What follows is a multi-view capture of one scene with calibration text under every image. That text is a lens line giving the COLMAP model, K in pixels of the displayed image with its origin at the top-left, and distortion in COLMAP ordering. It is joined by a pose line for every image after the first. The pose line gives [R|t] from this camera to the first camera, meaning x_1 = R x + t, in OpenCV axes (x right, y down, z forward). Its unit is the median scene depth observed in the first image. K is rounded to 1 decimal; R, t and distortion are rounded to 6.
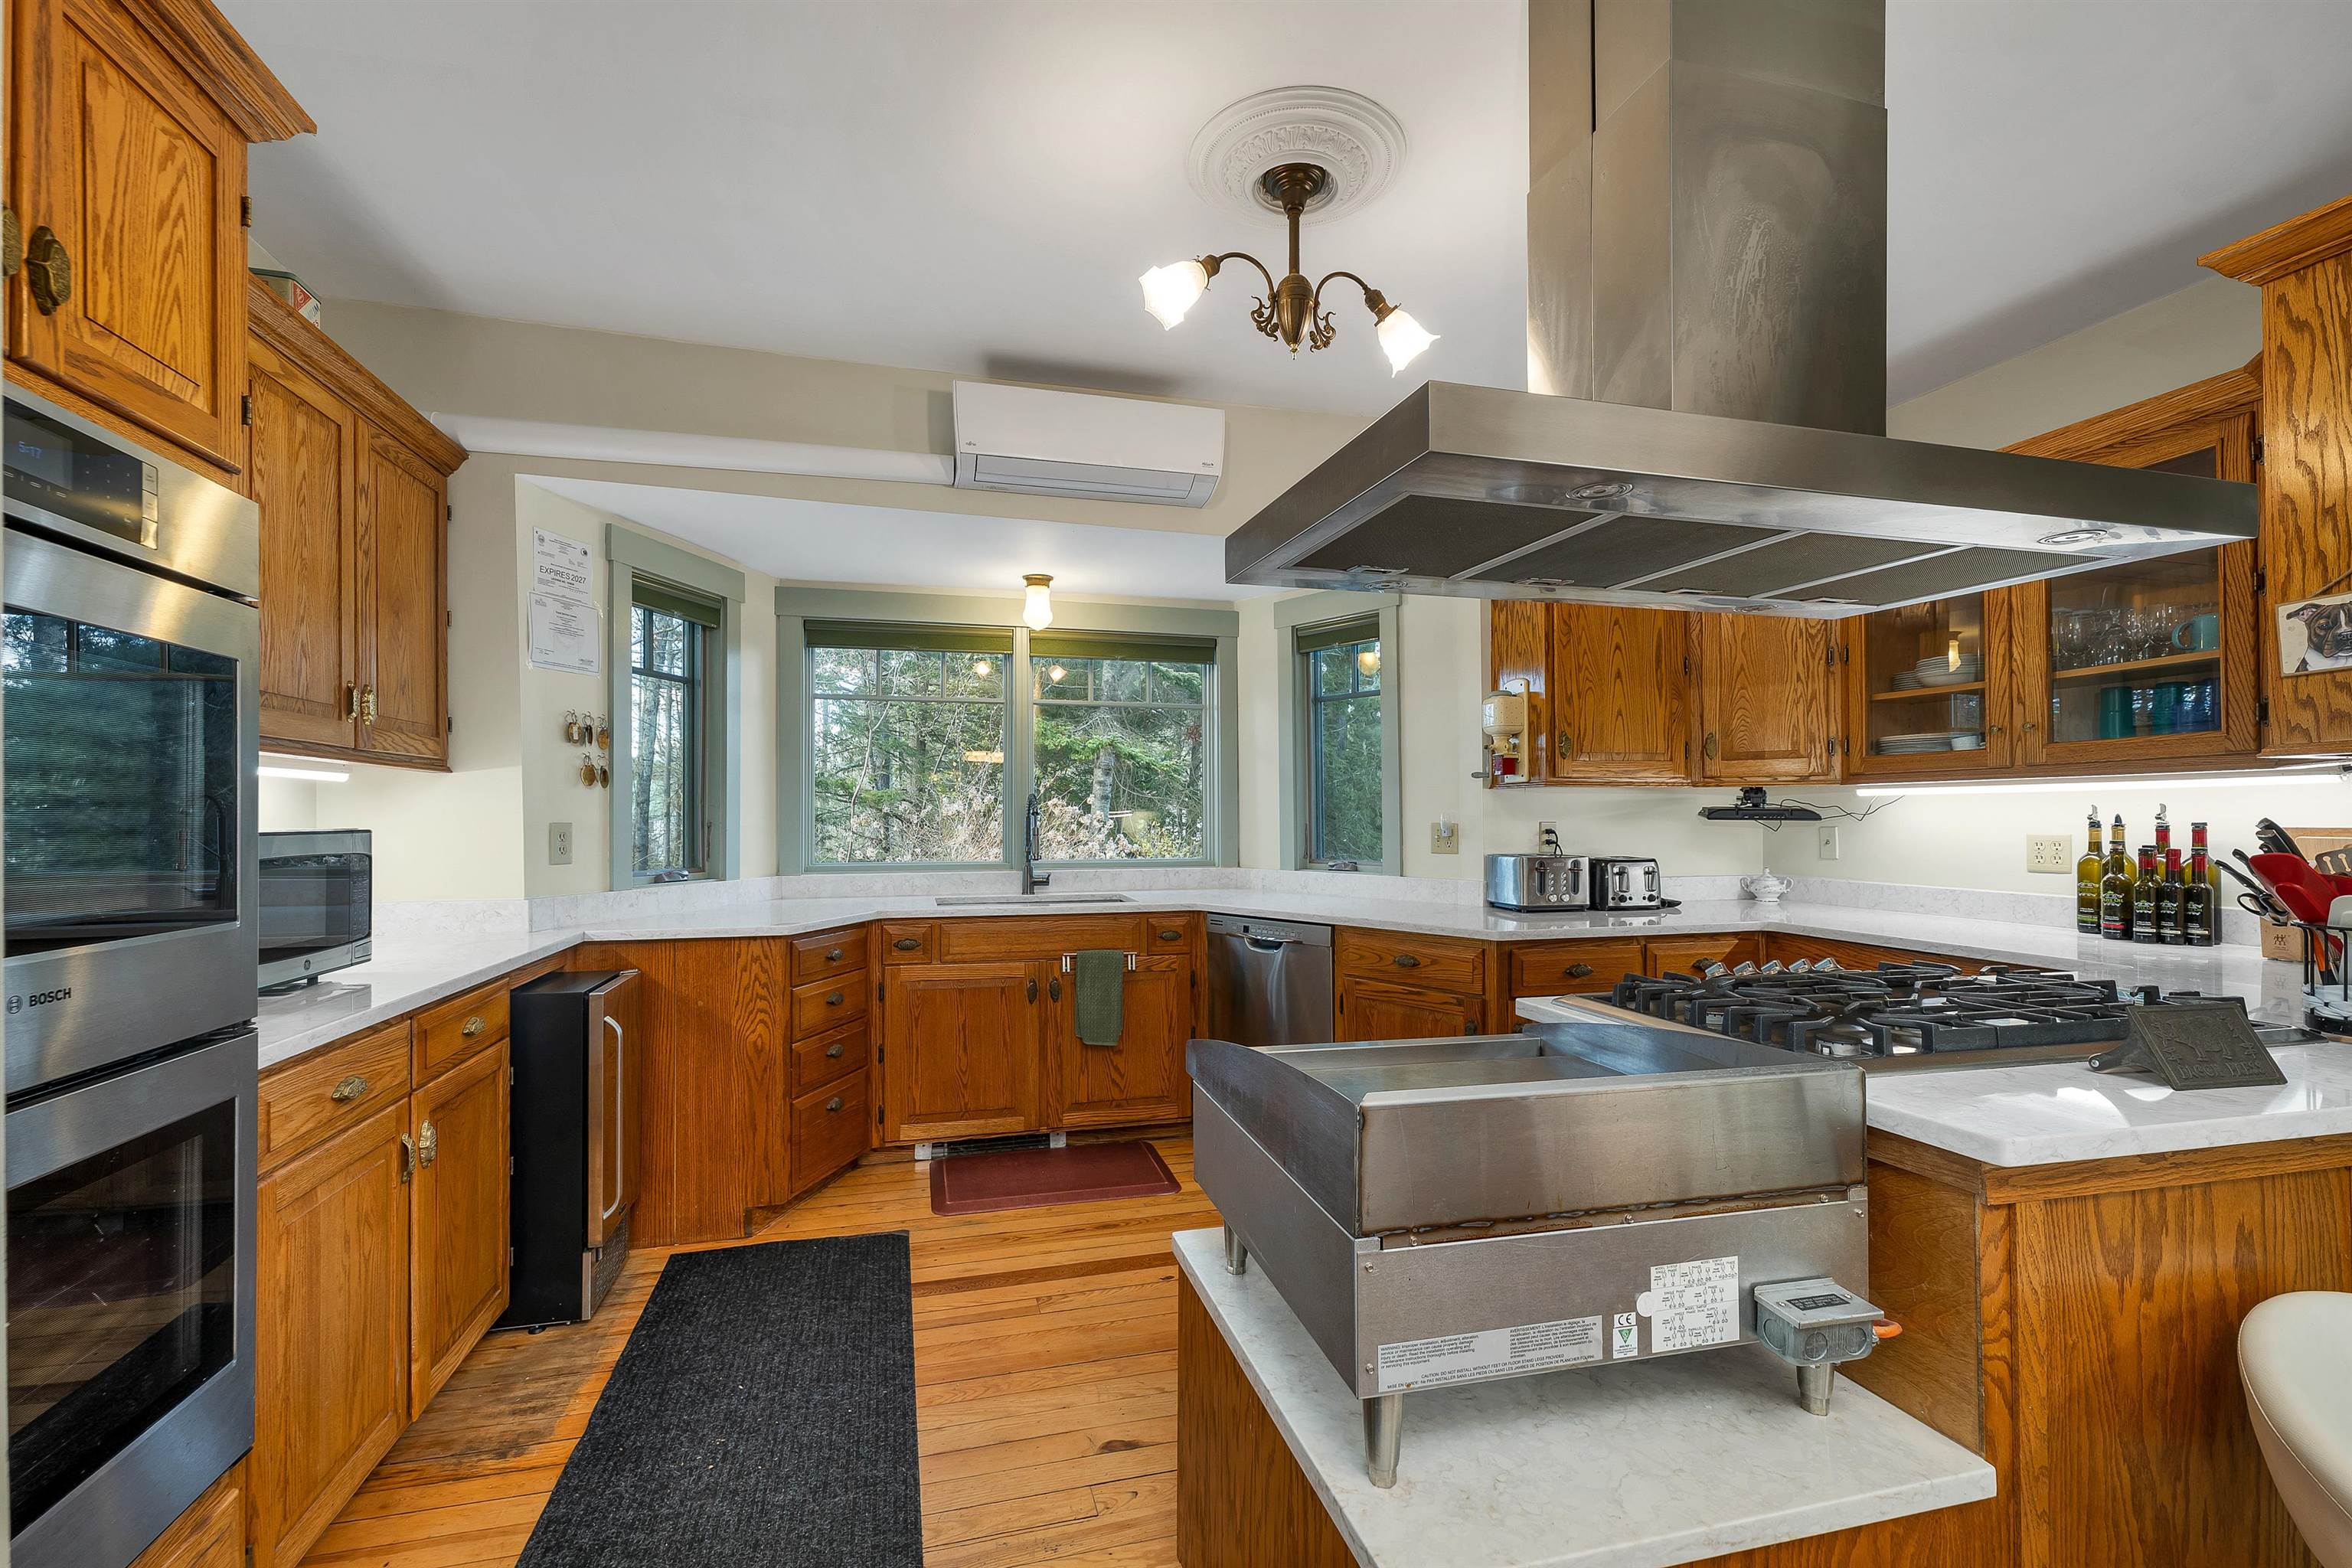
lens RADIAL K [[1002.9, 0, 1175.1], [0, 1002.9, 804.0], [0, 0, 1]] dist [0.000554, -0.000051]
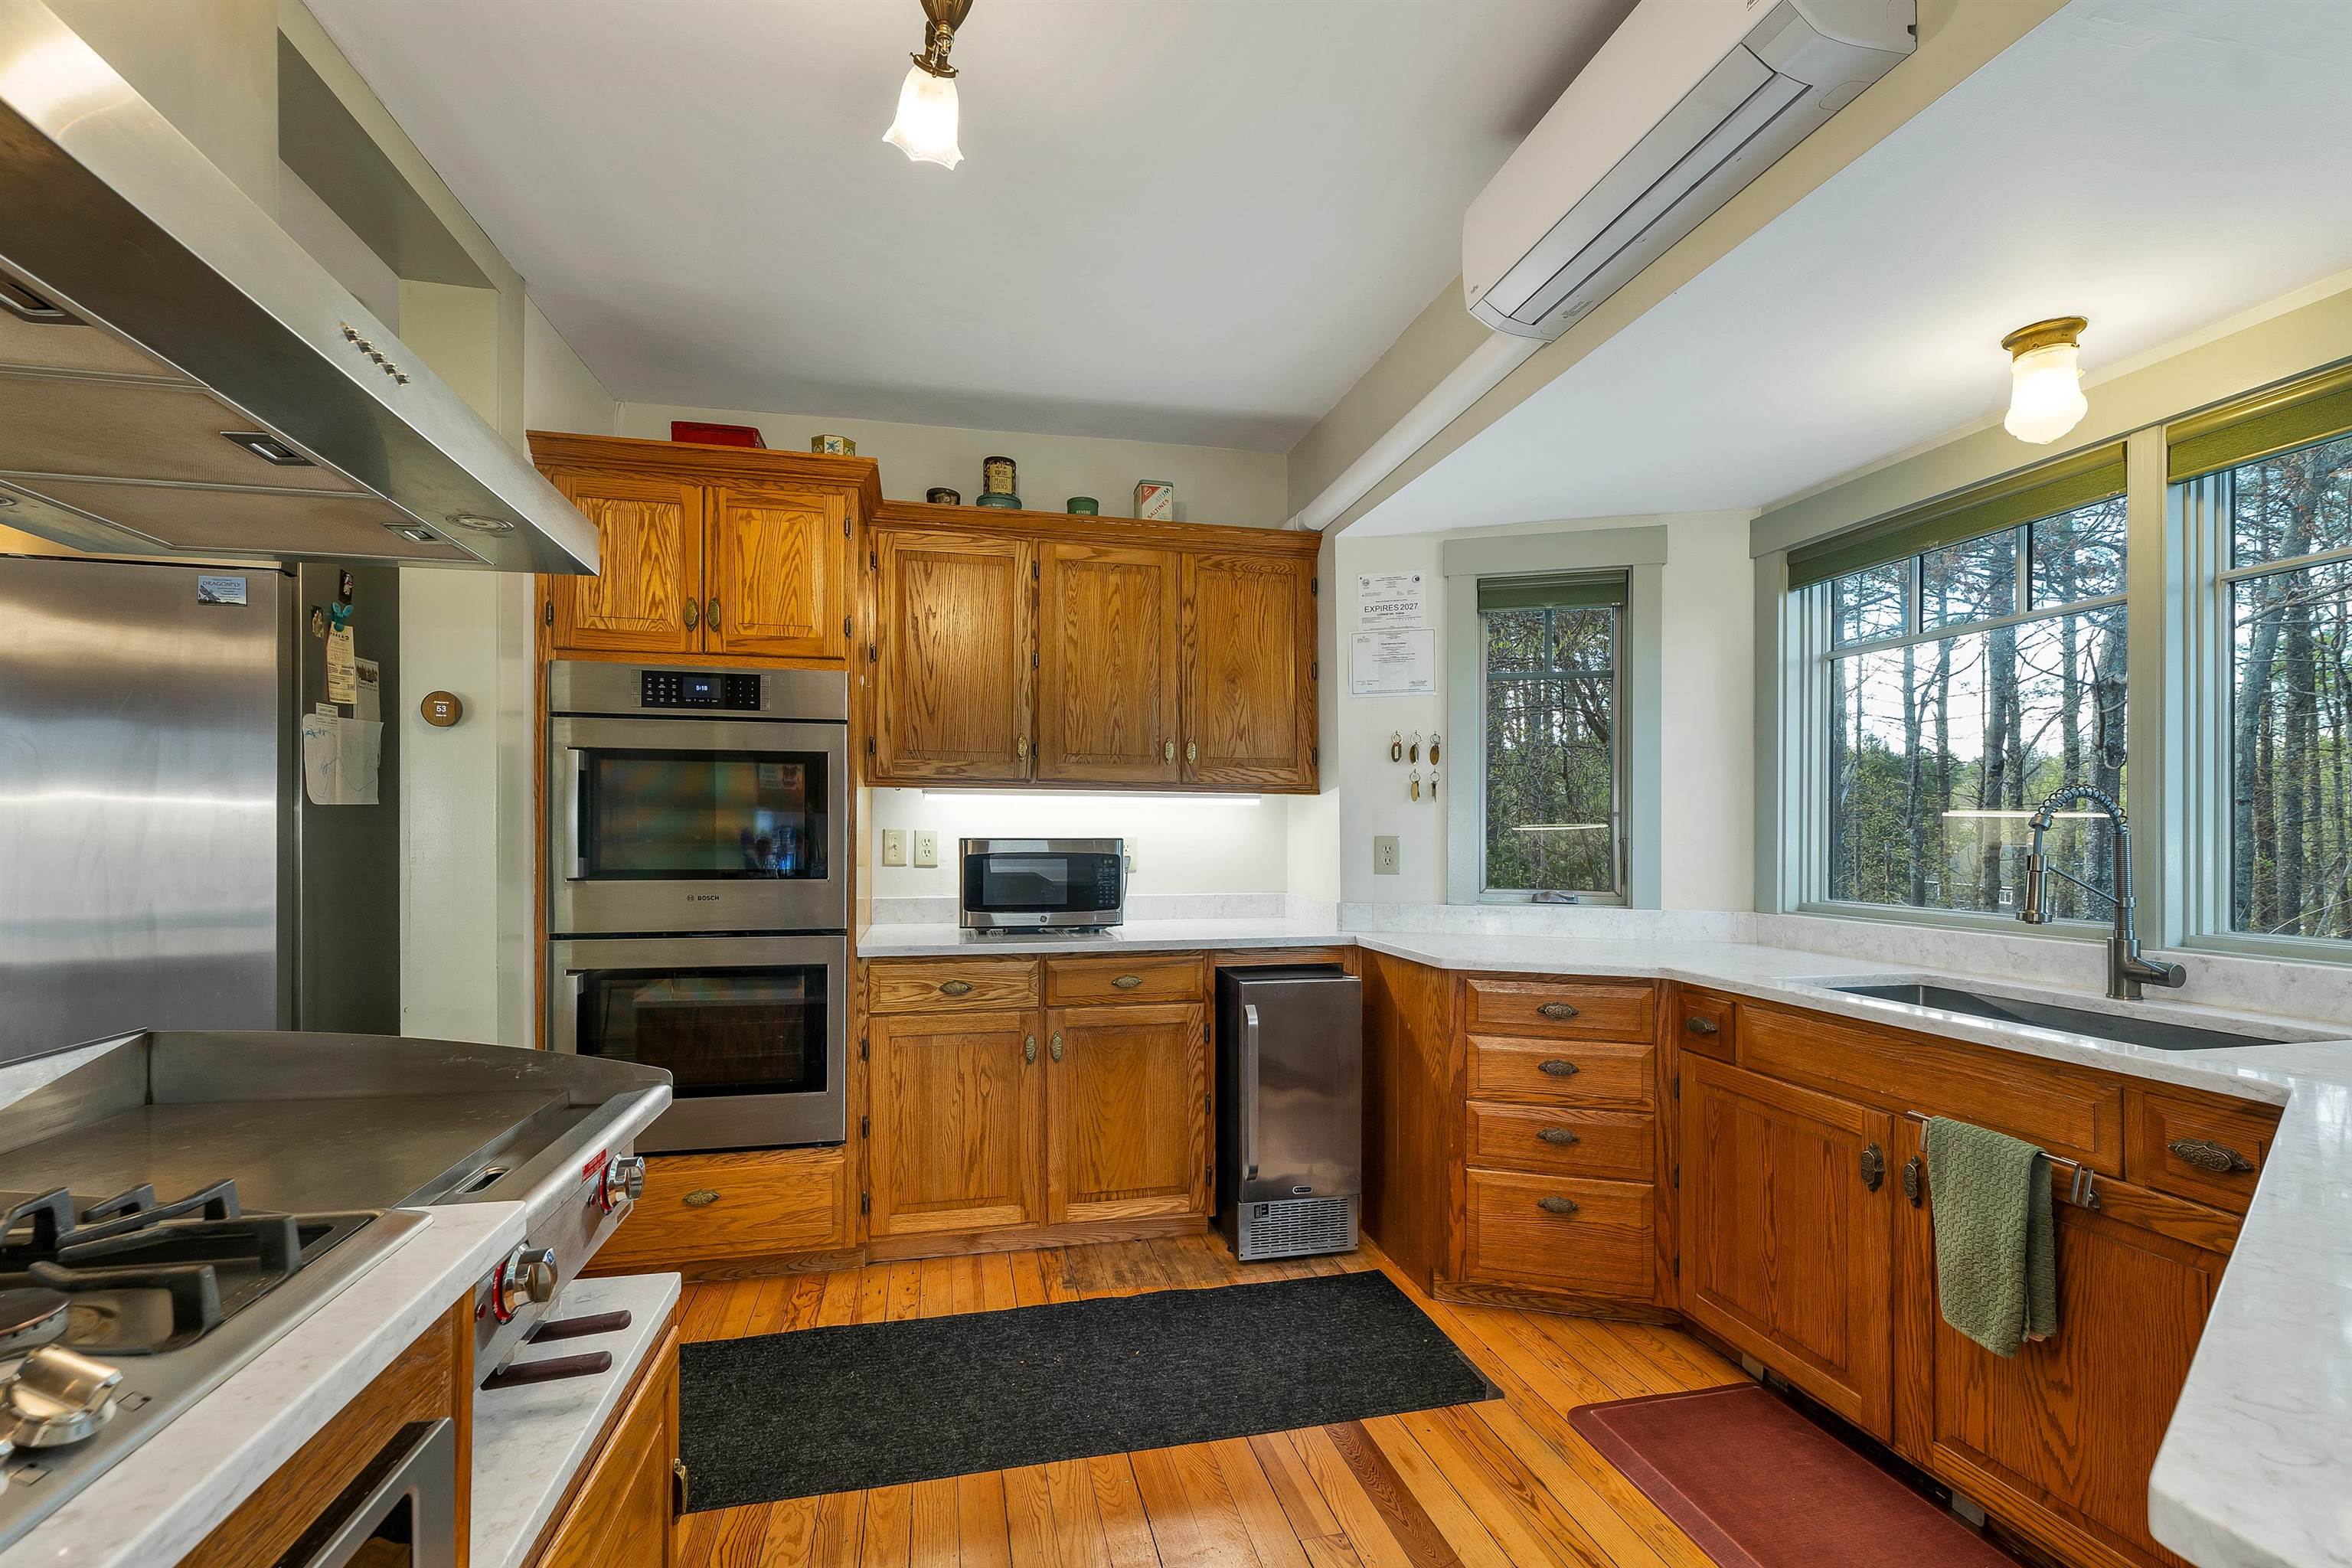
lens RADIAL K [[1008.3, 0, 1170.4], [0, 1008.3, 833.4], [0, 0, 1]] dist [0.000750, 0.000104]
pose [[-0.056769, 0.002089, -0.998385, 0.491337], [0.009268, 0.999956, 0.001566, 0.011701], [0.998344, -0.009164, -0.056786, 0.820444]]
